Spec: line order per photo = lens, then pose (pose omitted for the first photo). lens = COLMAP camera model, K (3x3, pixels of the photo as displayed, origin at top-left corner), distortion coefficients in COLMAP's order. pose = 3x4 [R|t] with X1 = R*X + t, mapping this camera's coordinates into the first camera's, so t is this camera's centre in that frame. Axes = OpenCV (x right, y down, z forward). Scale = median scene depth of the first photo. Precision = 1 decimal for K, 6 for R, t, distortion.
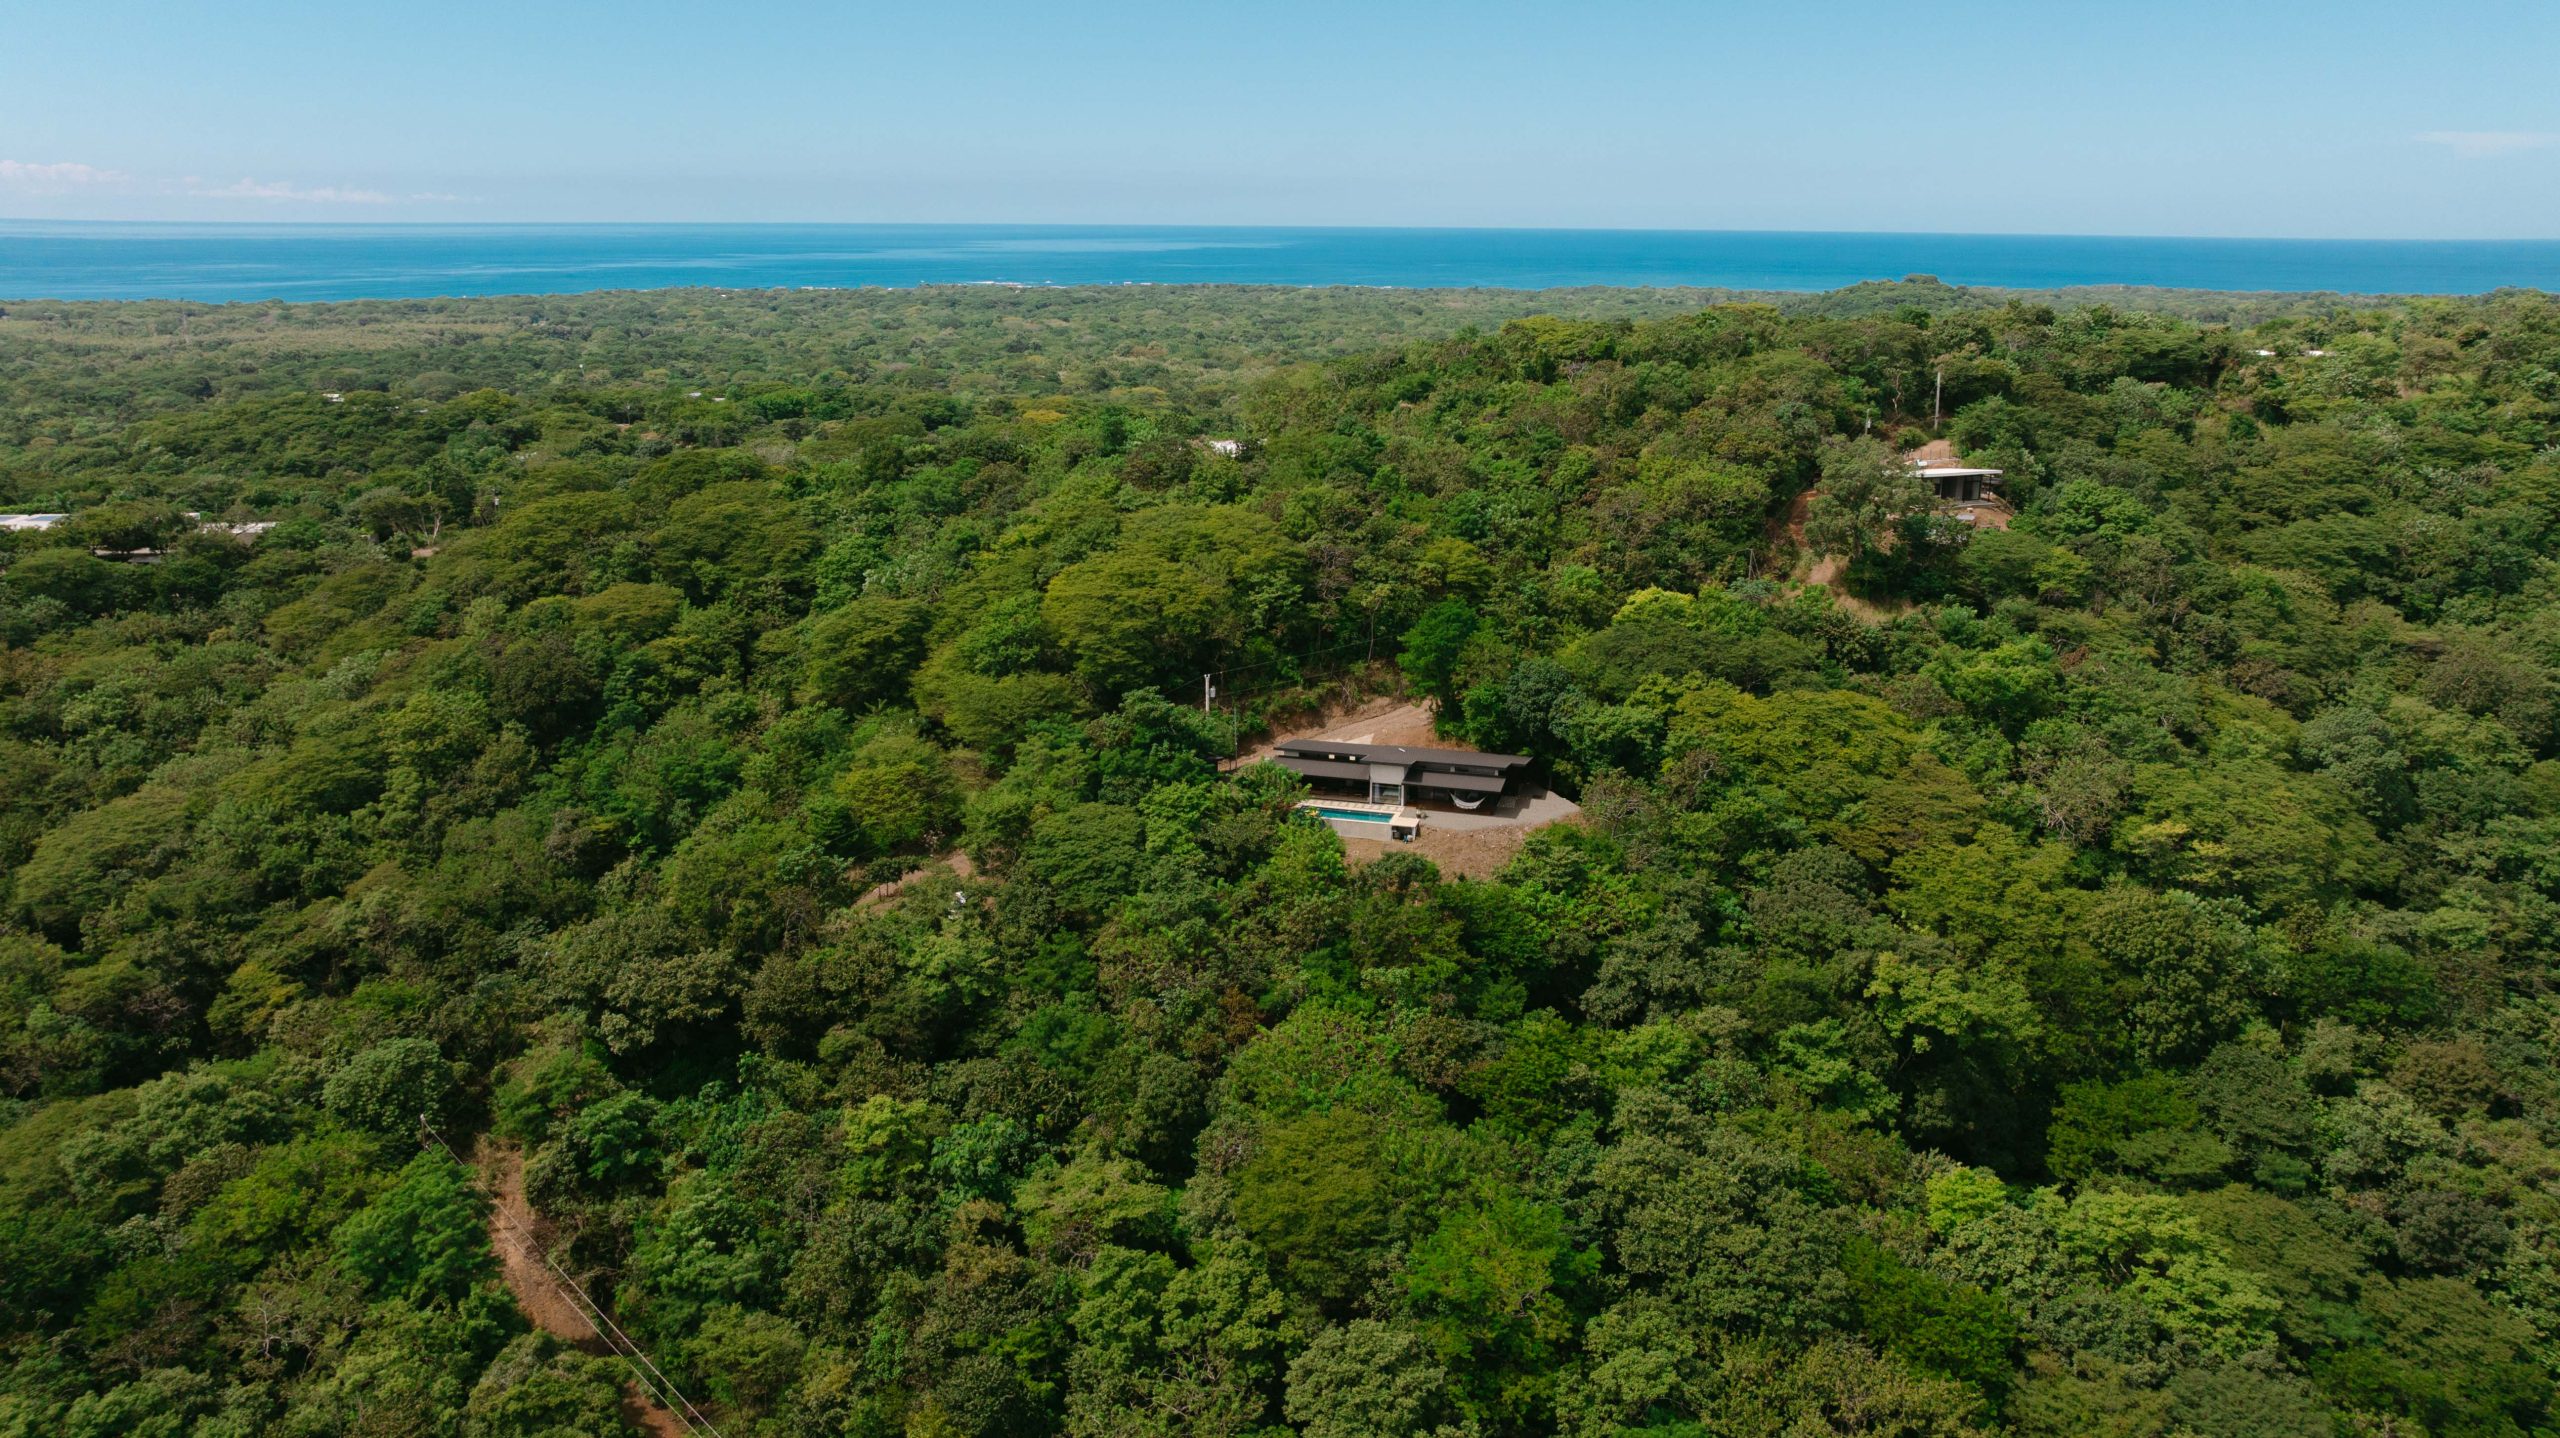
lens RADIAL K [[1833.1, 0, 1295.9], [0, 1833.1, 722.5], [0, 0, 1]] dist [-0.026390, -0.002424]
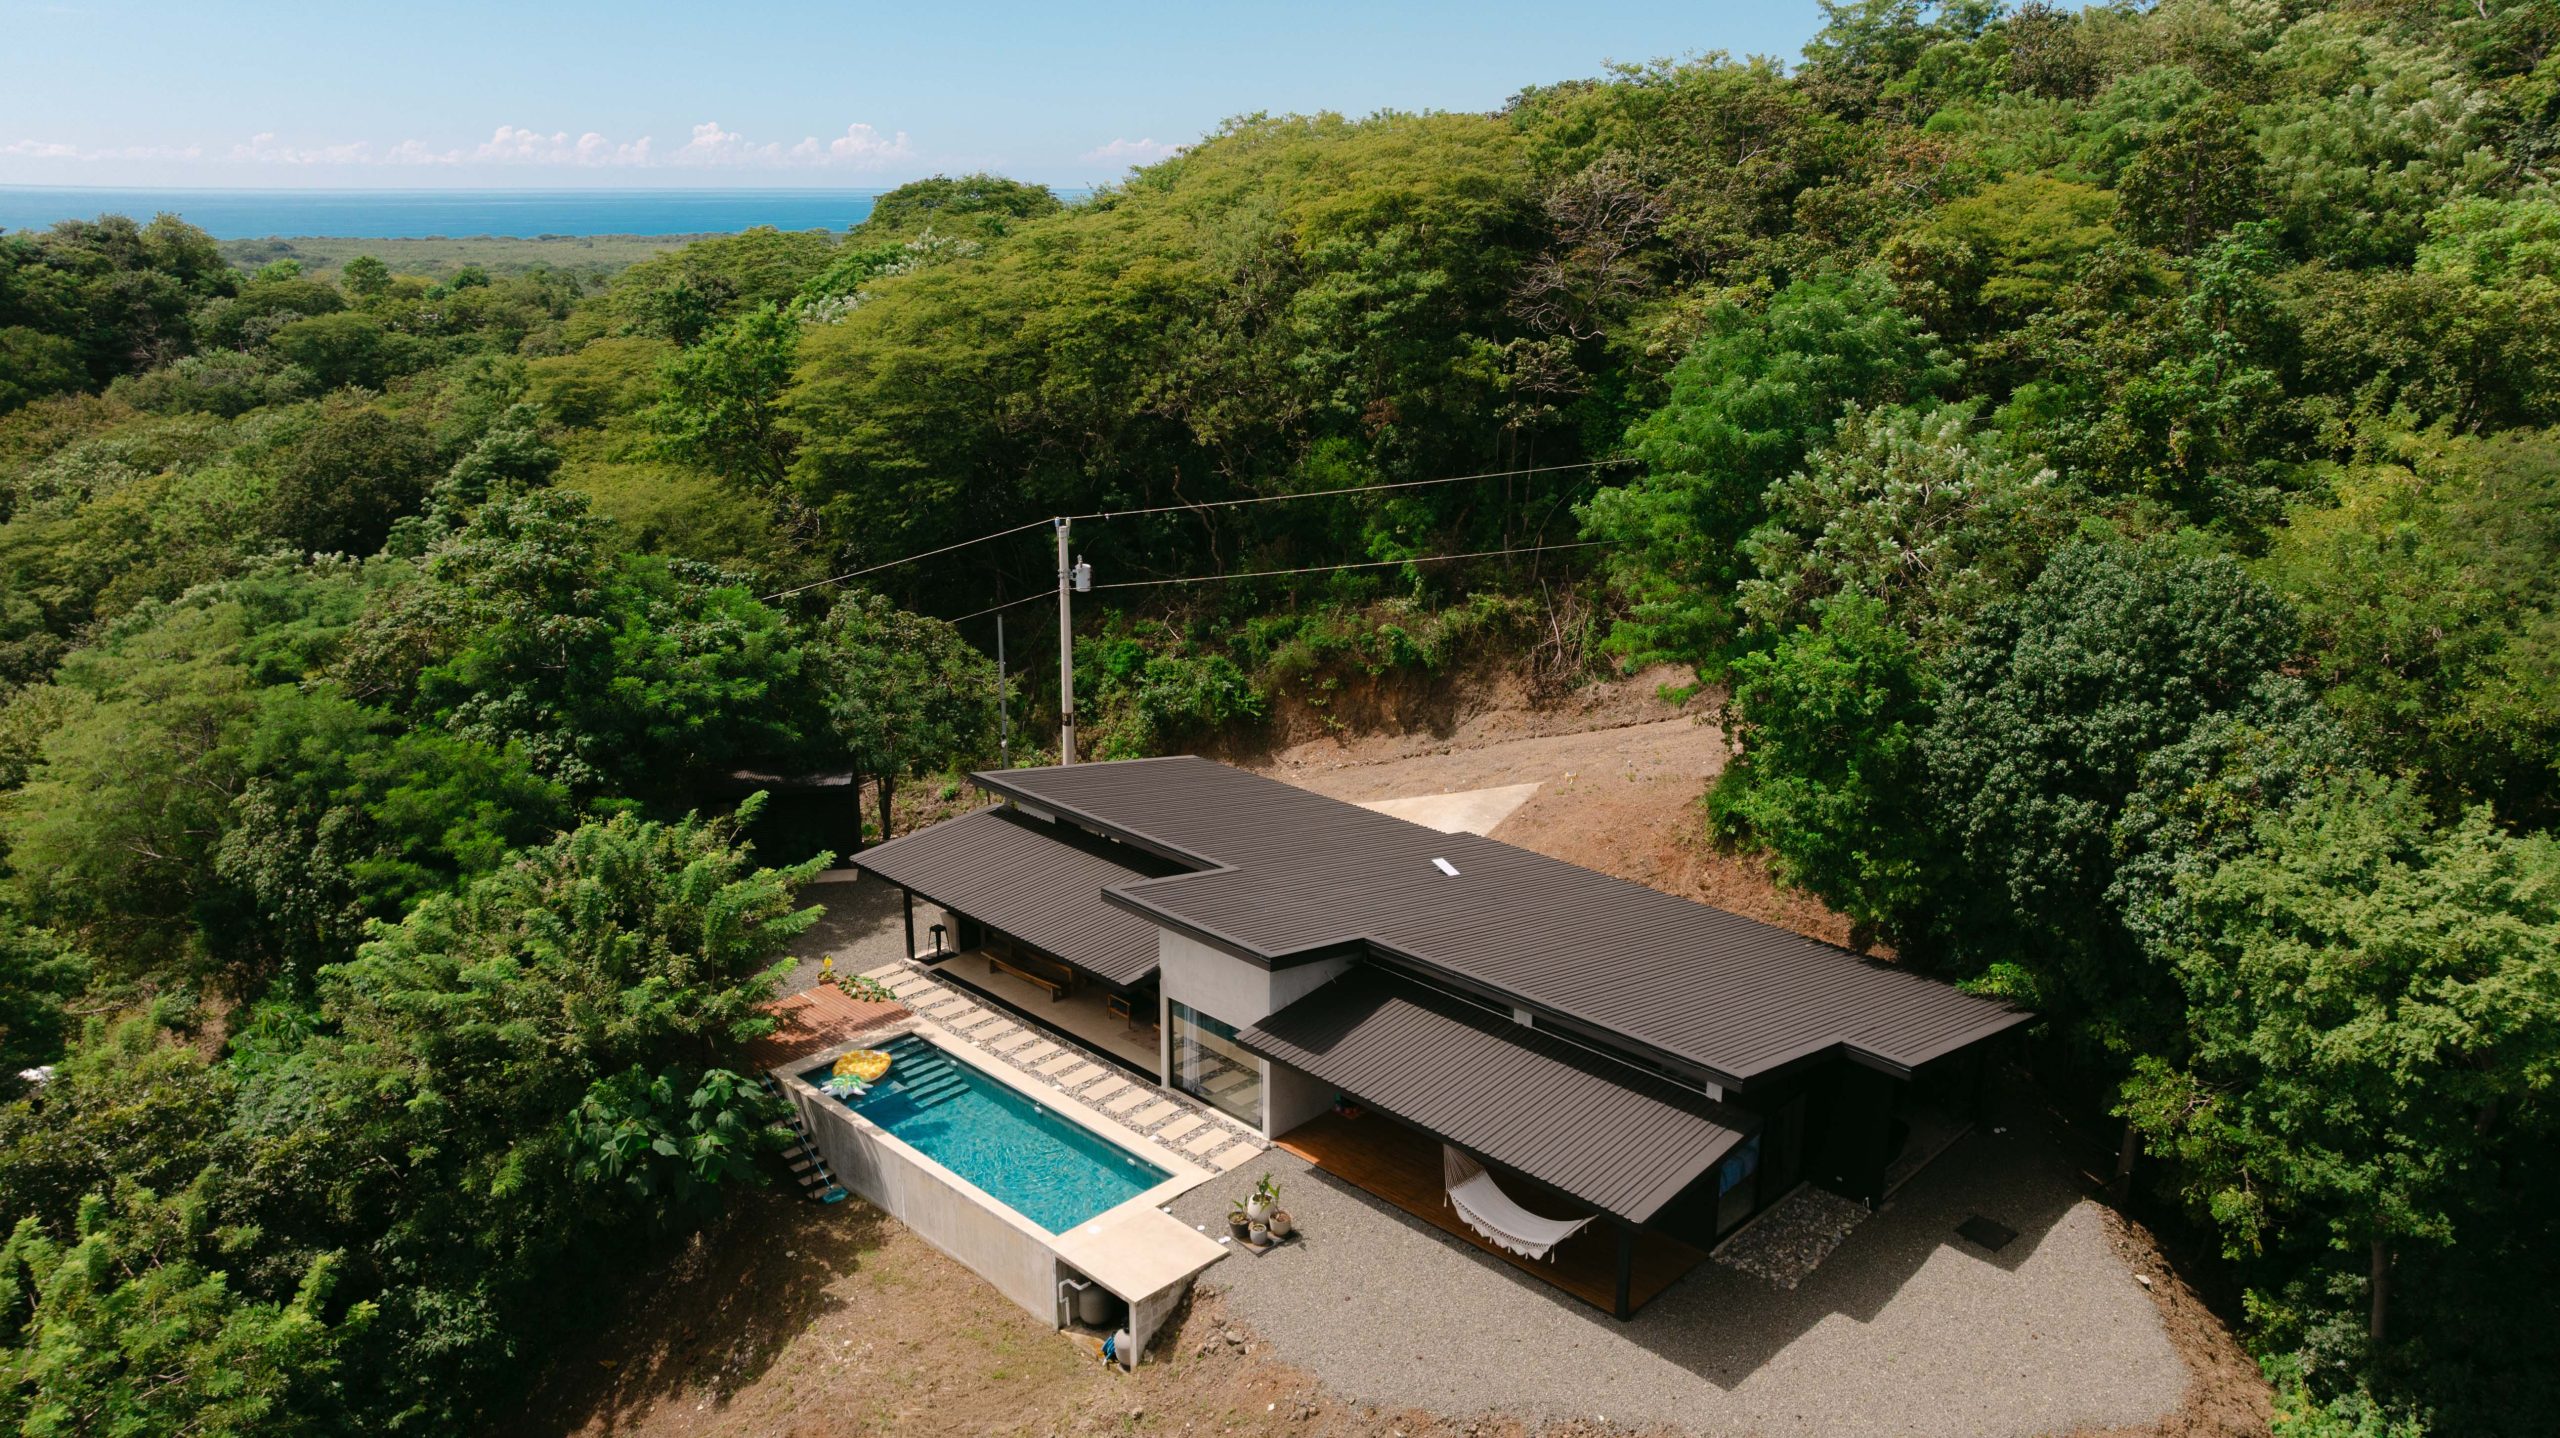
lens RADIAL K [[1836.3, 0, 1300.7], [0, 1836.3, 709.6], [0, 0, 1]] dist [-0.041906, 0.028841]
pose [[0.874220, 0.133193, -0.466903, 0.140000], [-0.129707, 0.990754, 0.039769, -0.011133], [0.467883, 0.025794, 0.883414, 0.742609]]
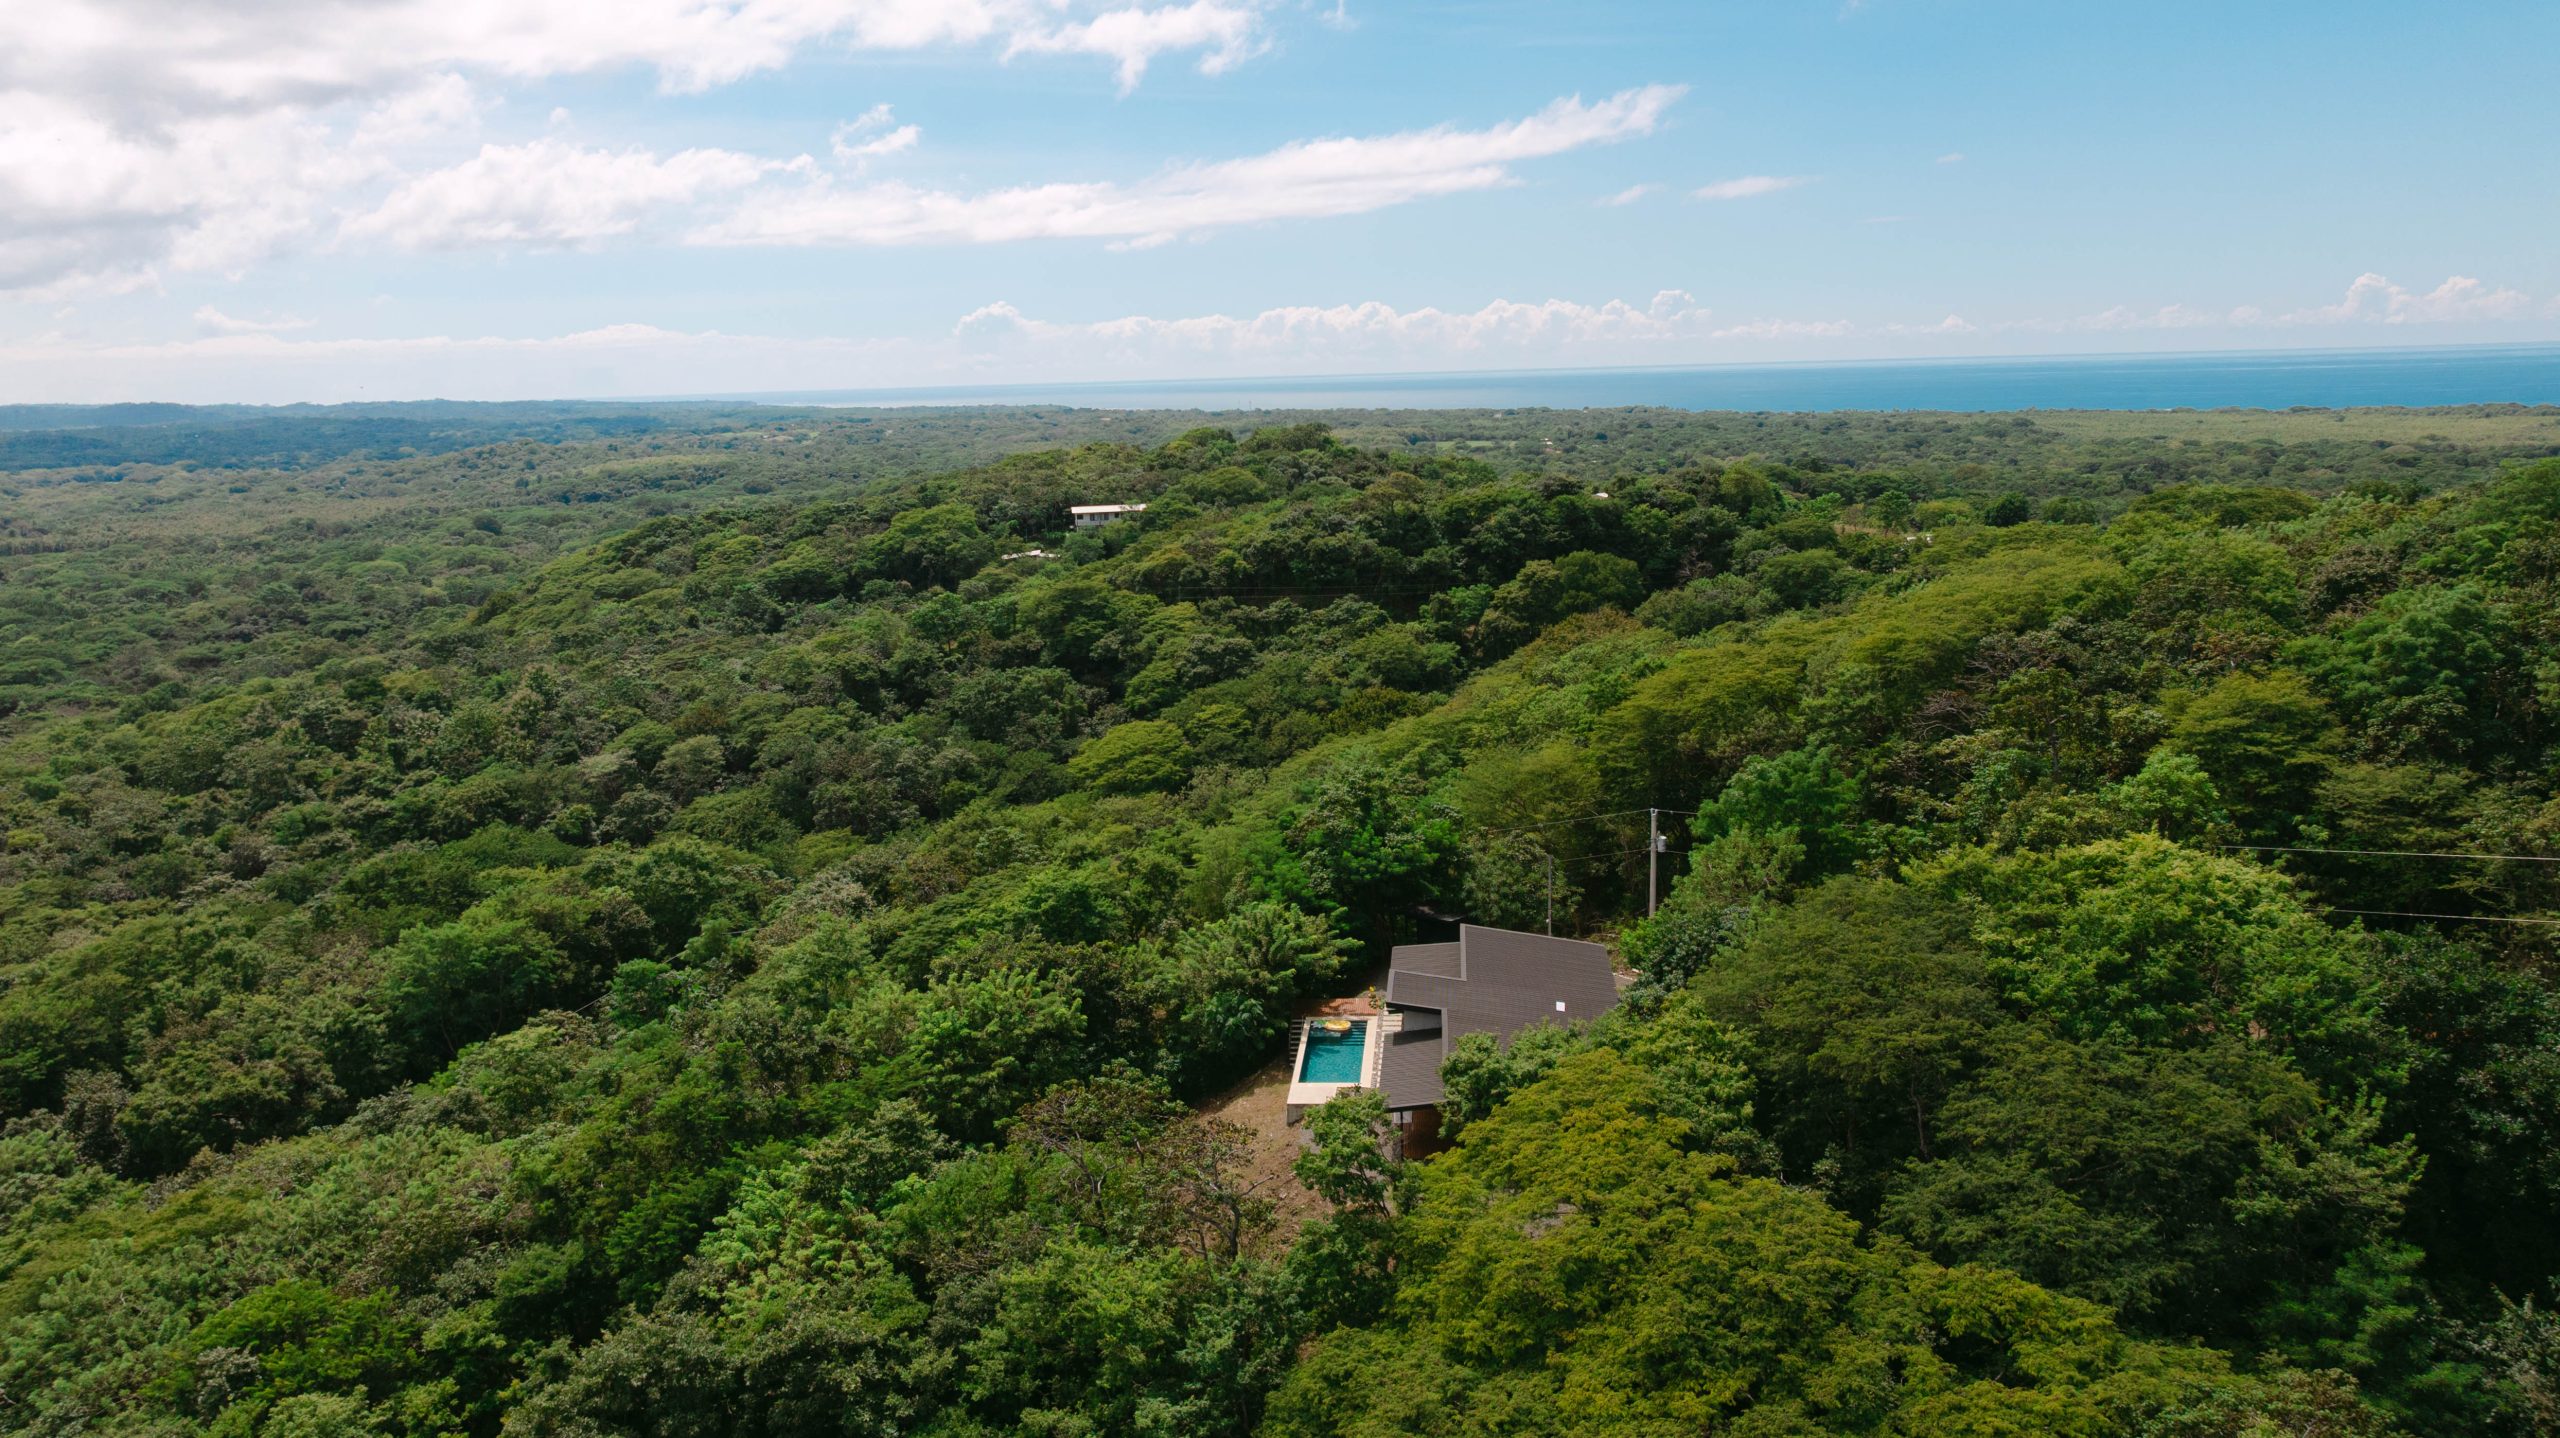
lens RADIAL K [[1892.9, 0, 1280.0], [0, 1892.9, 719.0], [0, 0, 1]] dist [-0.028879, 0.003618]
pose [[0.174471, 0.167027, -0.970393, 0.495634], [-0.231769, 0.964785, 0.124391, -0.099442], [0.956997, 0.203205, 0.207039, 0.764706]]
